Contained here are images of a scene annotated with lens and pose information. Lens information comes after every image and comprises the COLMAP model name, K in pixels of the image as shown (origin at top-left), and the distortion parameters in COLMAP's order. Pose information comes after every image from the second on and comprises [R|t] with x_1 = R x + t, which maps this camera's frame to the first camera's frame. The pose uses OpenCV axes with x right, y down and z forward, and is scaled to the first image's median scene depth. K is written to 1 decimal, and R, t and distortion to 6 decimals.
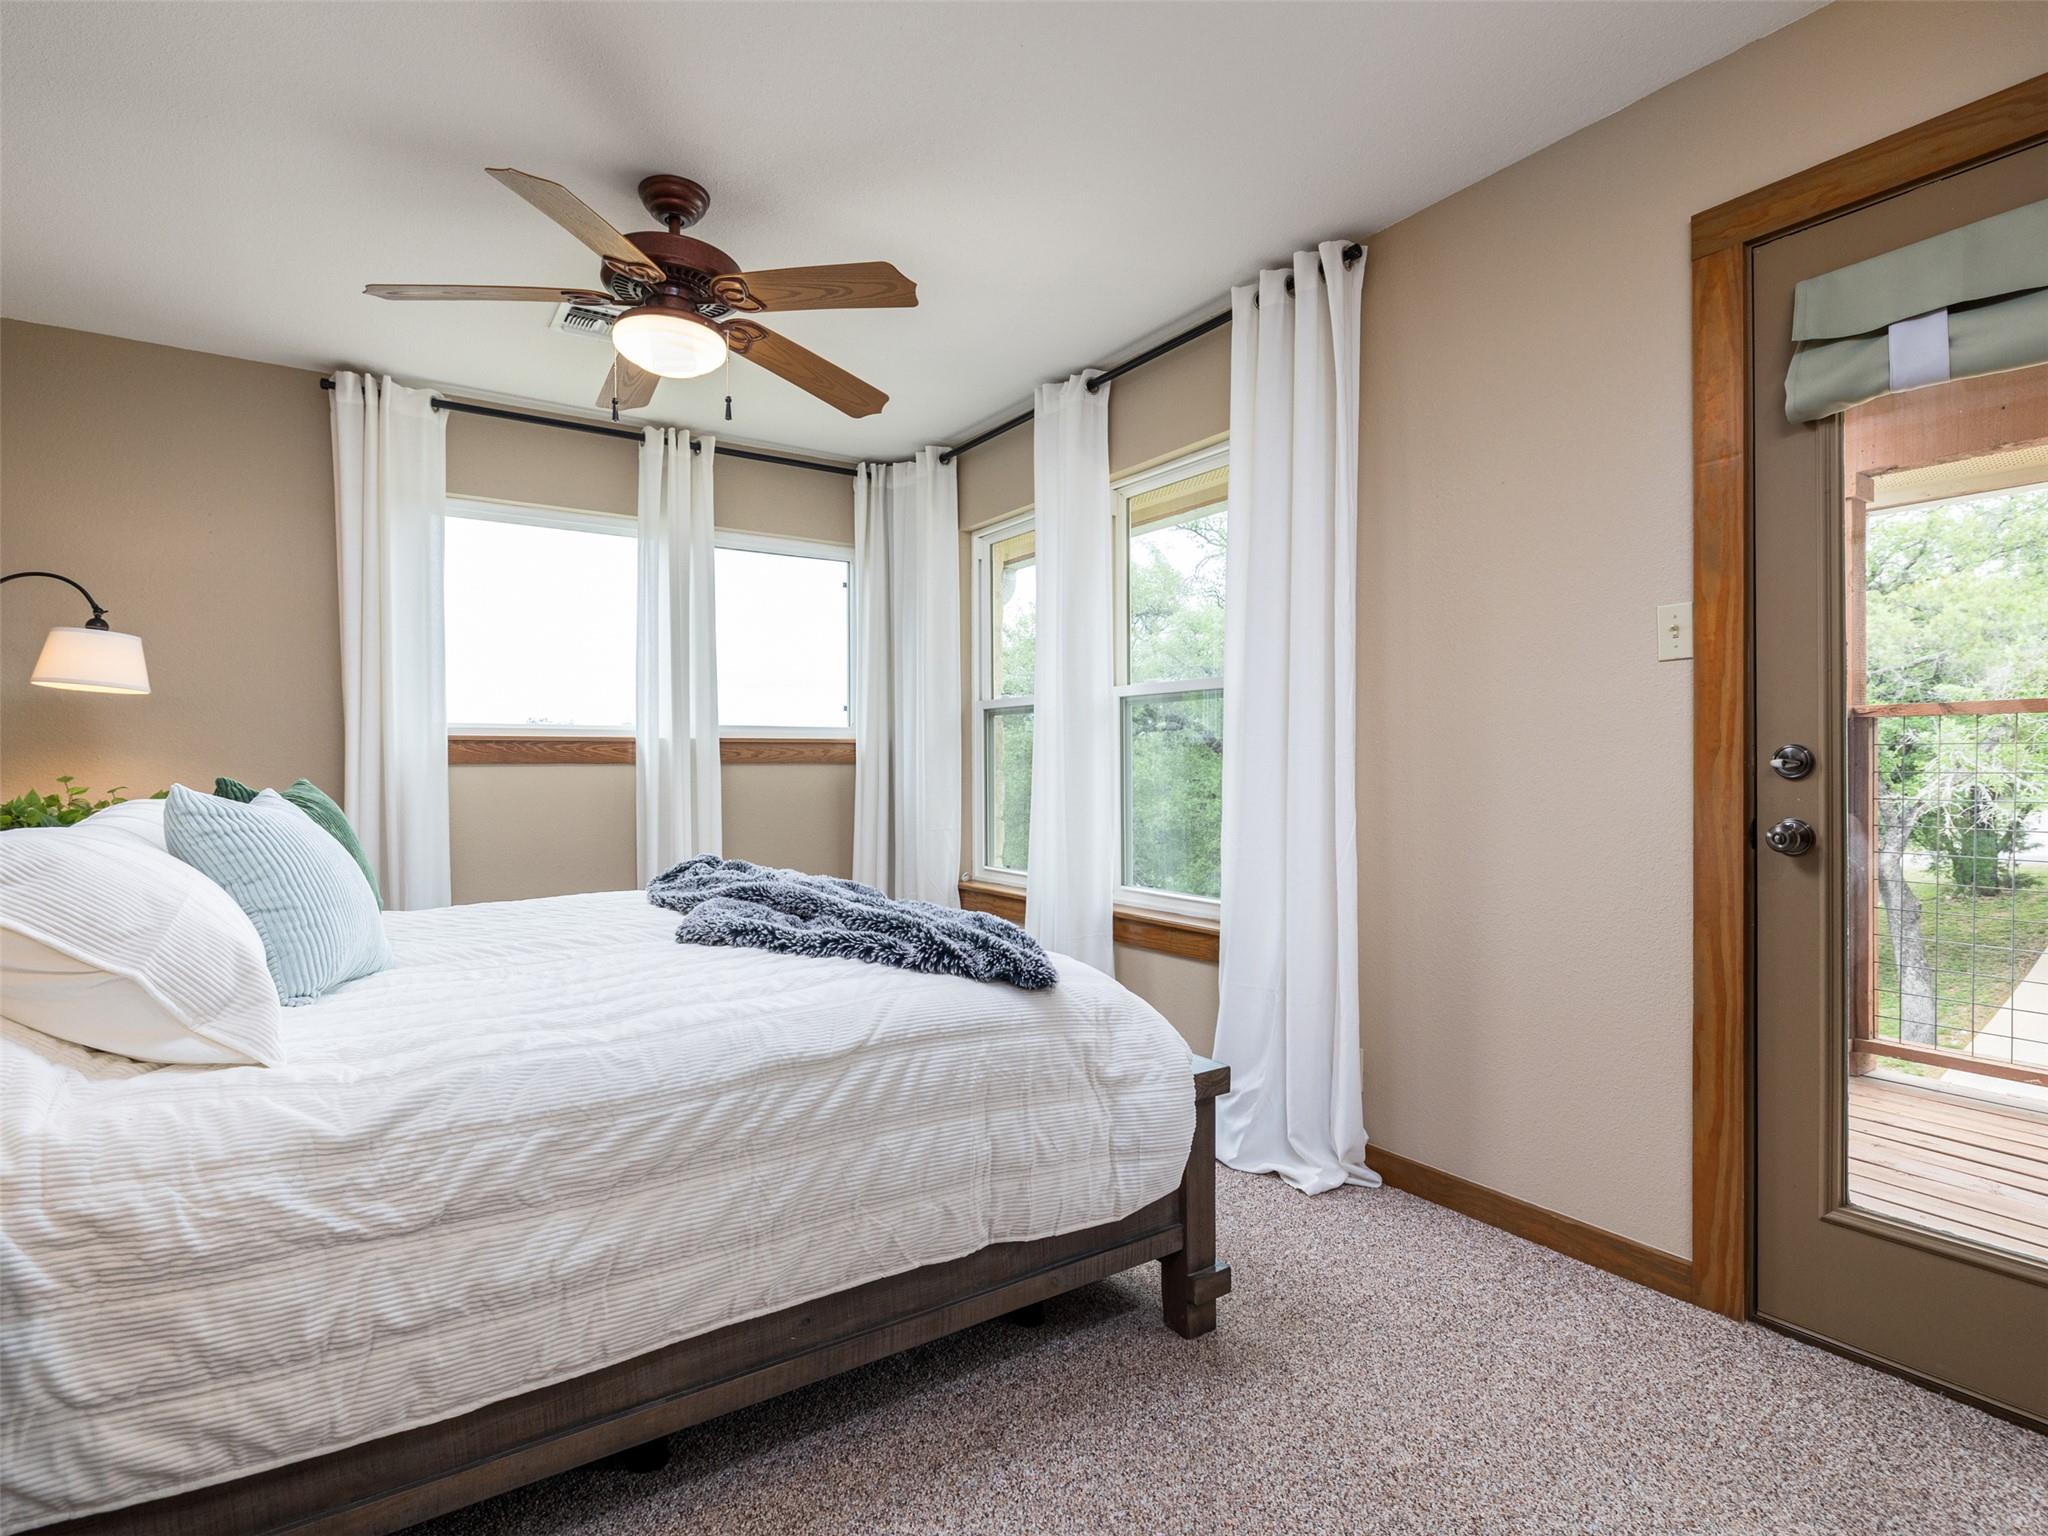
lens RADIAL K [[1034.3, 0, 1024.0], [0, 1034.3, 768.0], [0, 0, 1]] dist [0.000377, 0.000404]
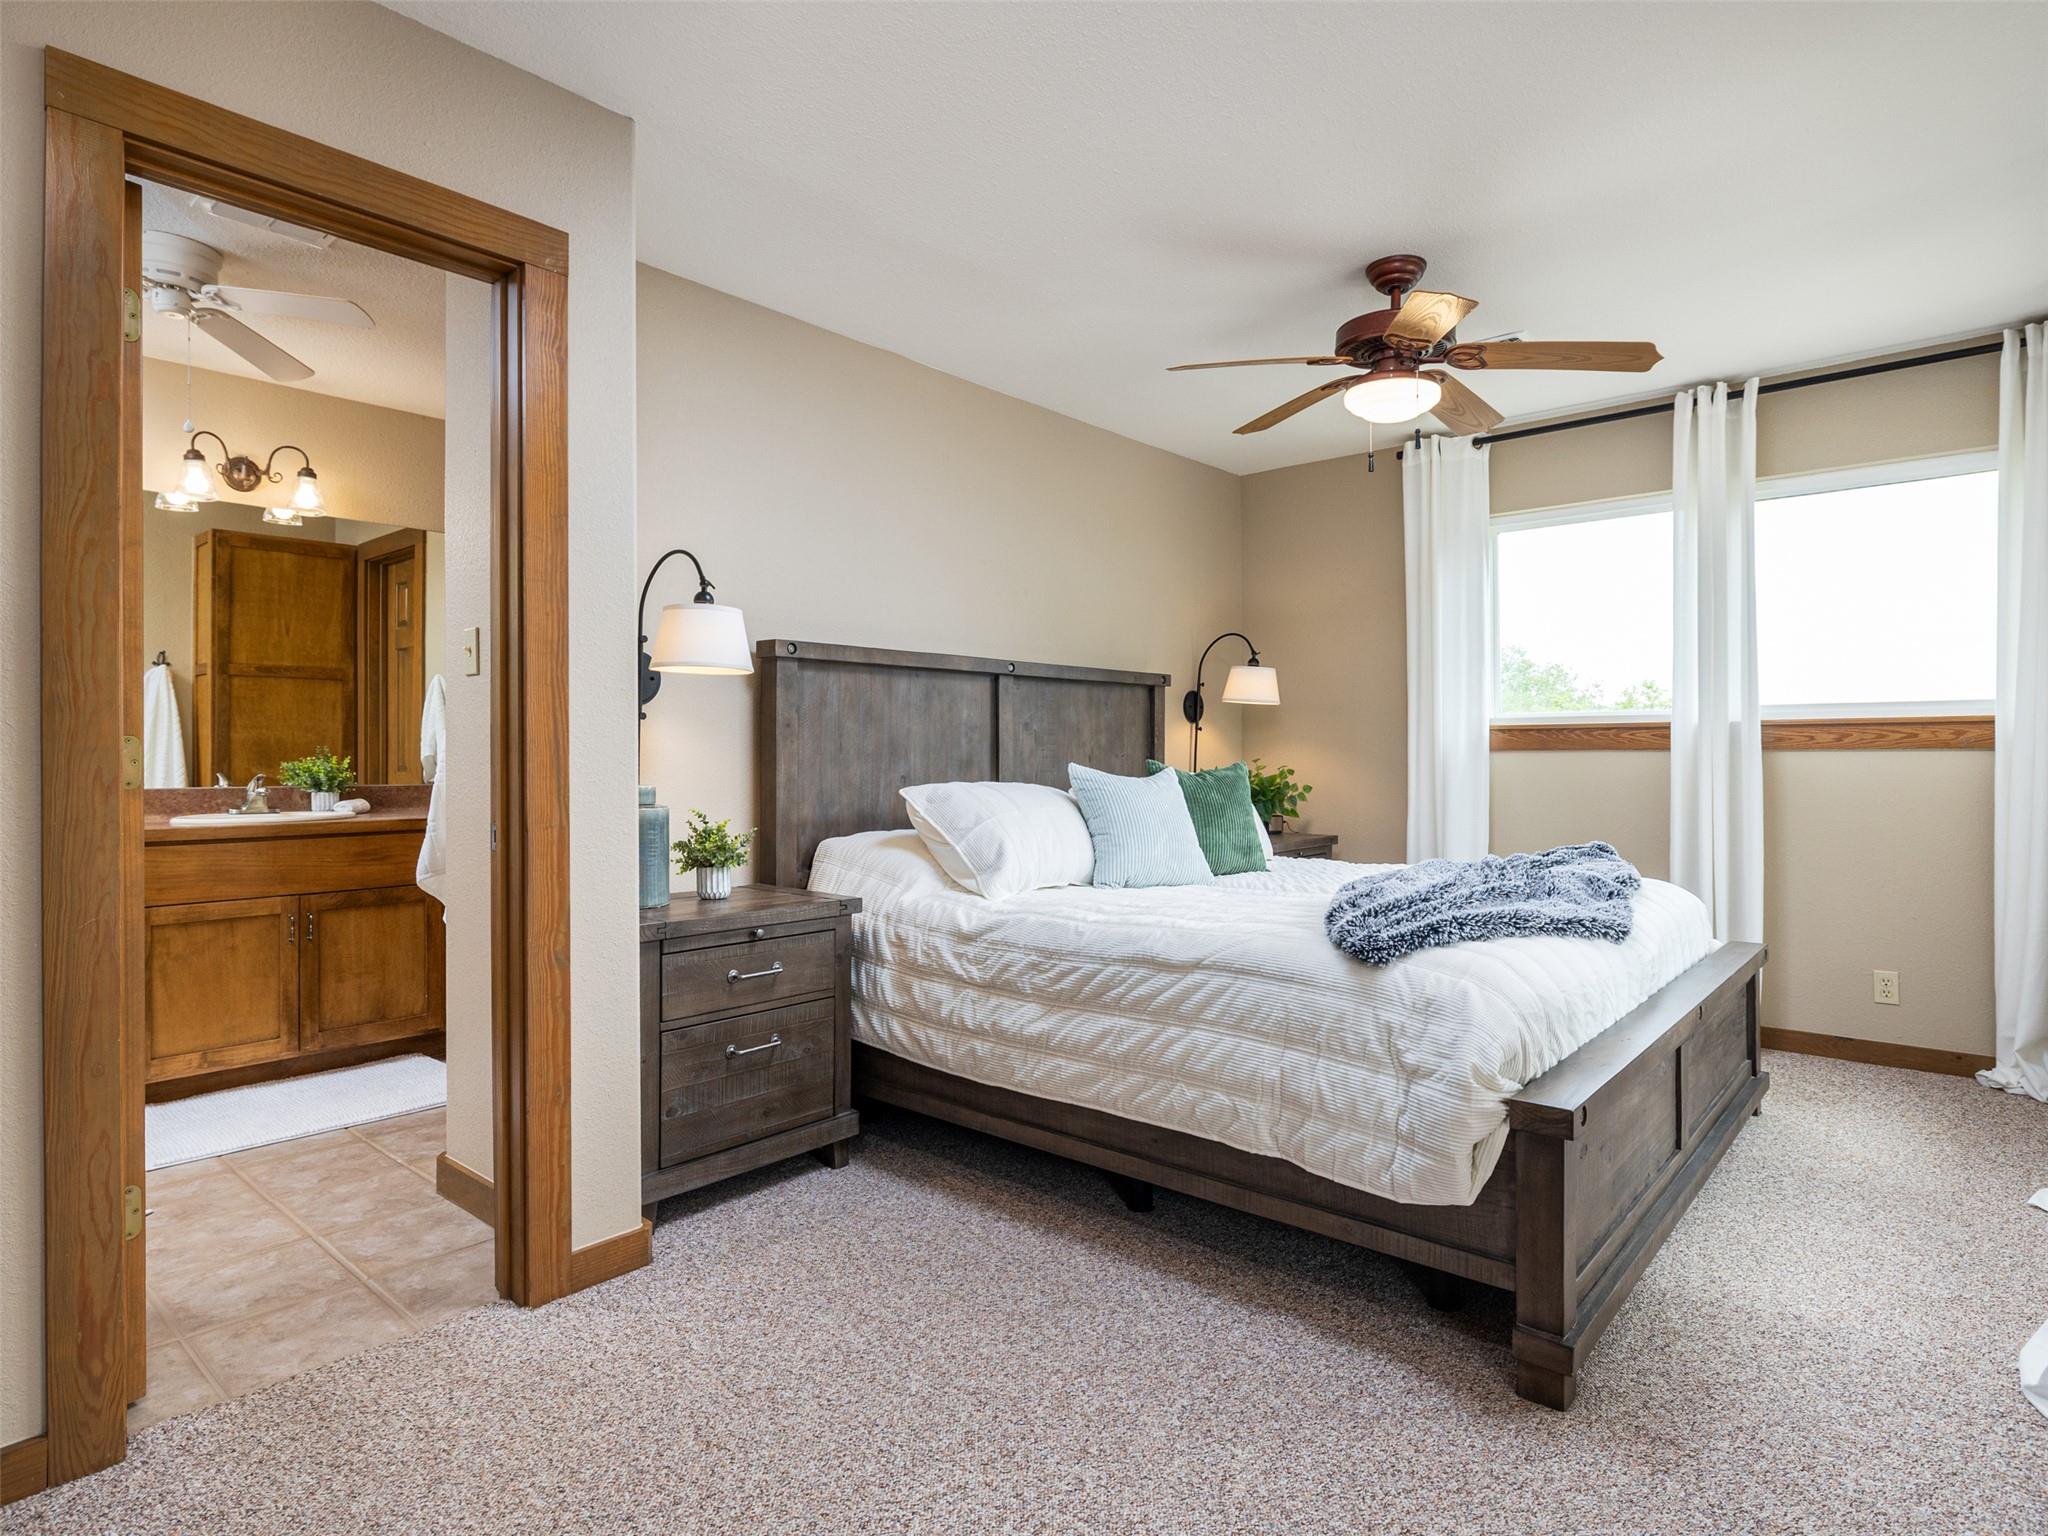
lens RADIAL K [[1119.8, 0, 1025.2], [0, 1119.8, 748.1], [0, 0, 1]] dist [0.028484, -0.032206]
pose [[0.259841, -0.002402, -0.965648, 1.141138], [-0.001336, 0.999995, -0.002847, -0.005322], [0.965650, 0.002030, 0.259837, 0.384587]]
